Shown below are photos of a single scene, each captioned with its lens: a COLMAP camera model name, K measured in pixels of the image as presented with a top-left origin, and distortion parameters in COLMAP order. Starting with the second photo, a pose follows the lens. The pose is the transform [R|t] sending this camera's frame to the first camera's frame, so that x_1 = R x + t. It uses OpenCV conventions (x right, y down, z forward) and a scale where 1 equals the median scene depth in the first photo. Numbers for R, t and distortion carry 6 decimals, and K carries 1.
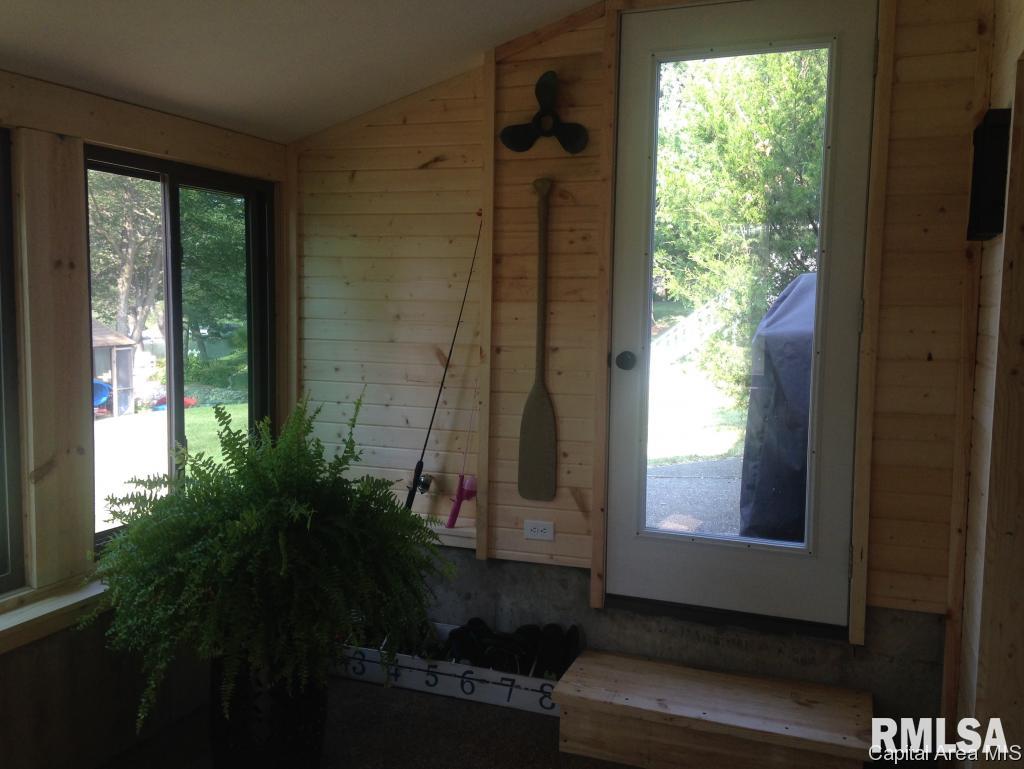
lens RADIAL K [[939.5, 0, 512.4], [0, 939.5, 381.0], [0, 0, 1]] dist [0.183991, -0.289001]
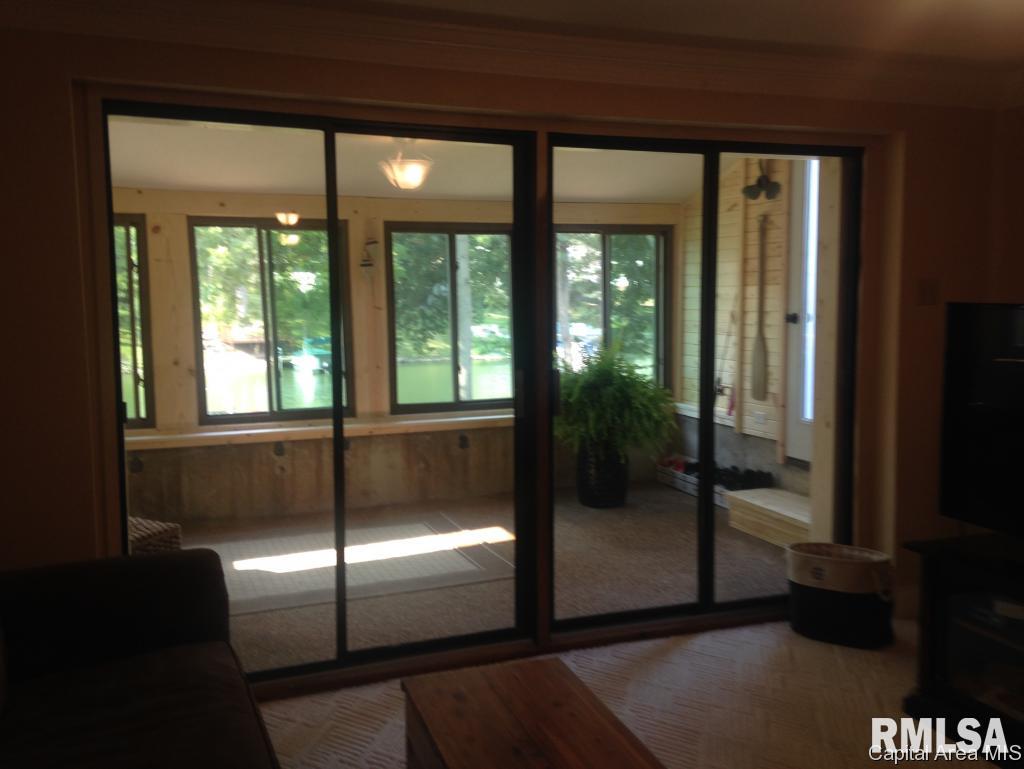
lens RADIAL K [[939.5, 0, 512.4], [0, 939.5, 381.0], [0, 0, 1]] dist [0.183991, -0.289001]
pose [[0.673050, 0.048754, -0.737988, 1.020018], [-0.043964, 0.998698, 0.025882, 0.067175], [0.738289, 0.015025, 0.674317, -0.516386]]
